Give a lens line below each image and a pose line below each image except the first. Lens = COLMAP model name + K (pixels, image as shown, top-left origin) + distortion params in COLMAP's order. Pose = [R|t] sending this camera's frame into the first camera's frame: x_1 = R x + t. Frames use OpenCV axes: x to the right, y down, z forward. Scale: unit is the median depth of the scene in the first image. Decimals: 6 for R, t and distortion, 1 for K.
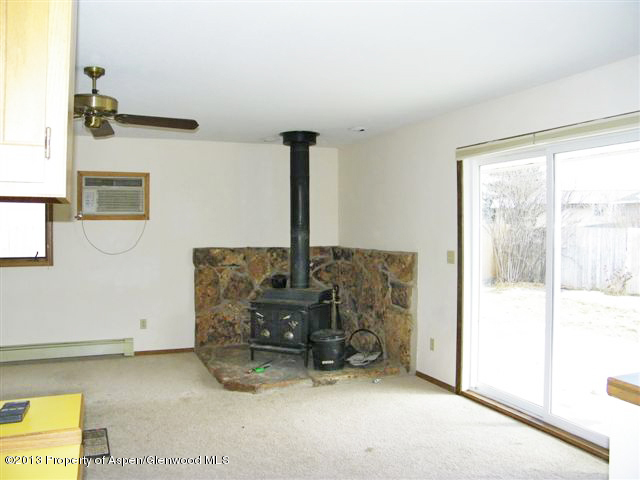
lens RADIAL K [[541.2, 0, 318.6], [0, 541.2, 235.1], [0, 0, 1]] dist [-0.113657, 0.045293]
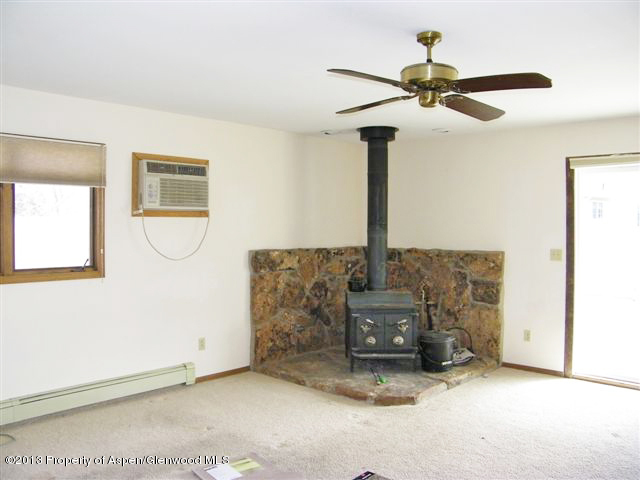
lens RADIAL K [[541.2, 0, 318.9], [0, 541.2, 239.6], [0, 0, 1]] dist [-0.113657, 0.045293]
pose [[0.905014, -0.008035, 0.425306, -0.556895], [0.003550, 0.999929, 0.011336, -0.002877], [-0.425367, -0.008750, 0.904978, 0.192438]]
